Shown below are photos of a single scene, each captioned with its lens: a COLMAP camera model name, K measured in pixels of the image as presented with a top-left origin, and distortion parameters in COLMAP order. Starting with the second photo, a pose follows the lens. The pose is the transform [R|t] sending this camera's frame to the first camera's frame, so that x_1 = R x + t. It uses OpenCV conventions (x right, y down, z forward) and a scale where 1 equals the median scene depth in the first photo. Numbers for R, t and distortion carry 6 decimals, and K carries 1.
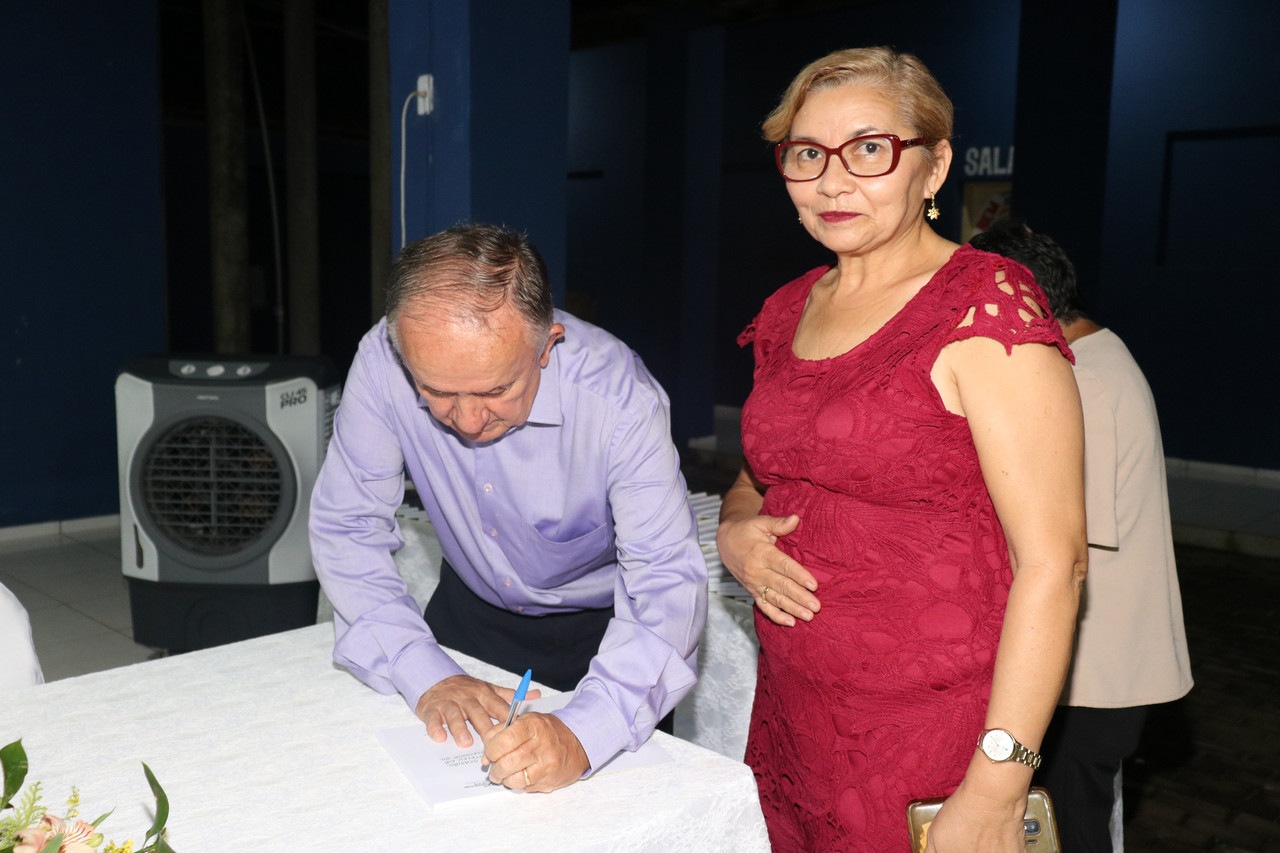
lens RADIAL K [[1190.6, 0, 635.4], [0, 1190.6, 423.8], [0, 0, 1]] dist [-0.008804, 0.019099]
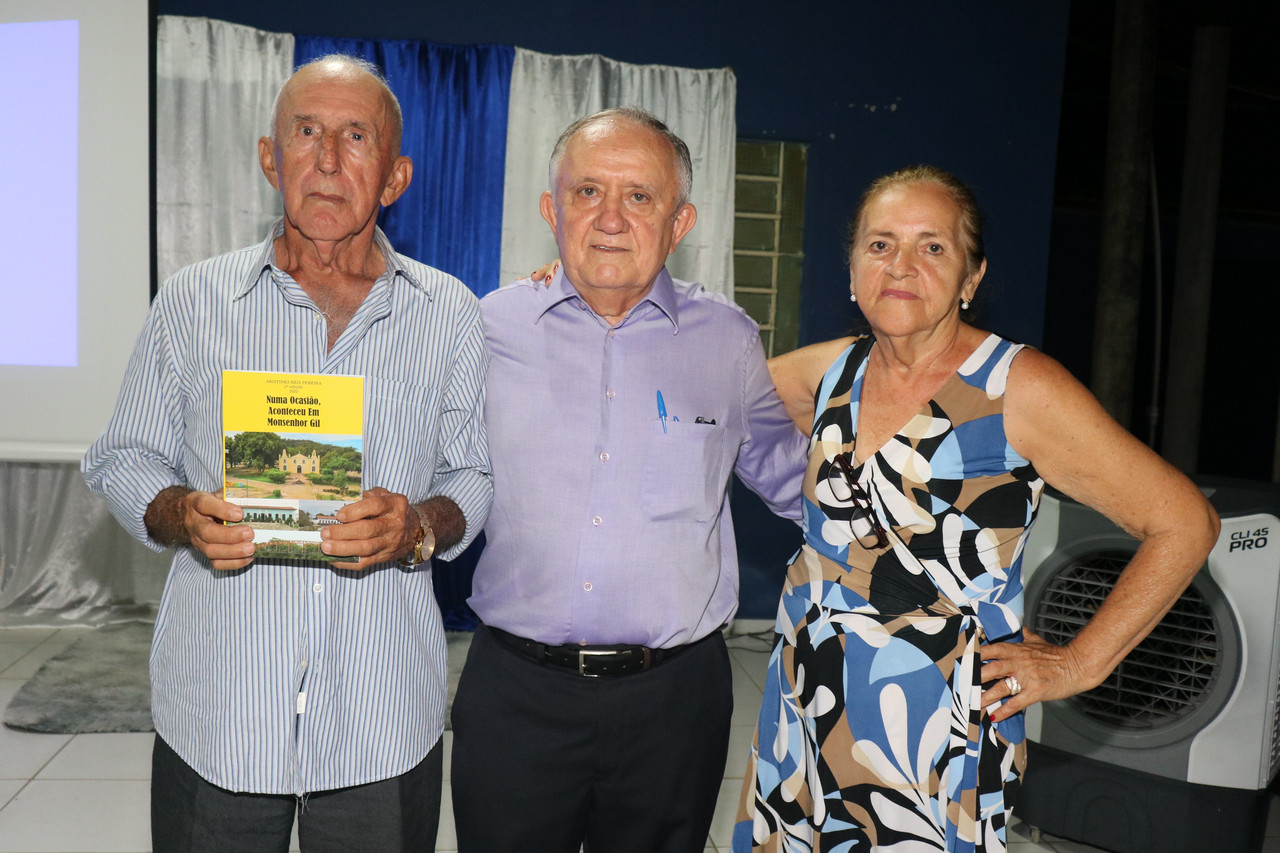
lens RADIAL K [[1149.1, 0, 637.9], [0, 1149.1, 428.2], [0, 0, 1]] dist [-0.025333, 0.015938]
pose [[0.783404, 0.064182, -0.618191, -0.147713], [-0.108839, 0.993451, -0.034783, -0.024450], [0.611909, 0.094532, 0.785258, 0.201661]]
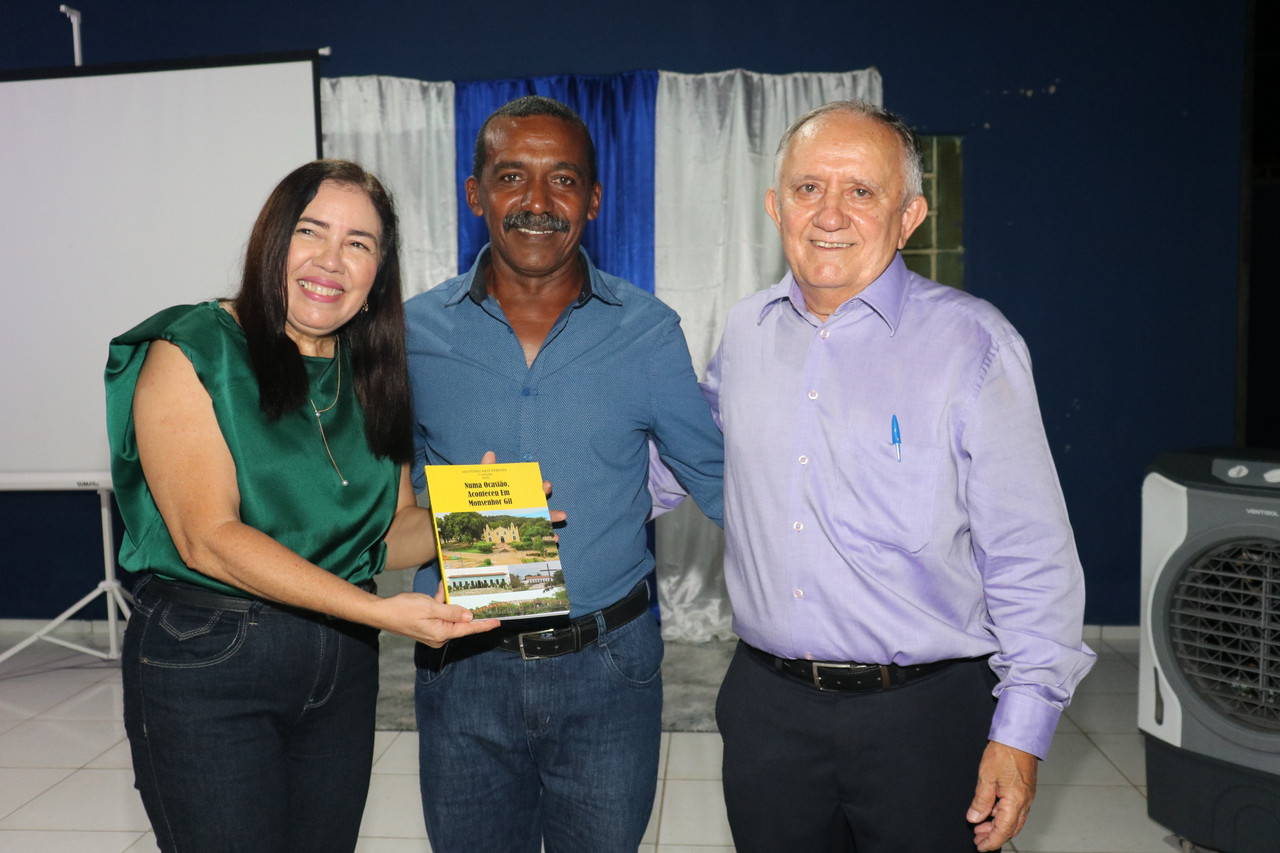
lens RADIAL K [[1149.1, 0, 637.9], [0, 1149.1, 428.2], [0, 0, 1]] dist [-0.025333, 0.015938]
pose [[0.634154, 0.021569, -0.772906, -0.062111], [-0.071820, 0.996932, -0.031106, -0.023754], [0.769864, 0.075236, 0.633758, 0.256053]]
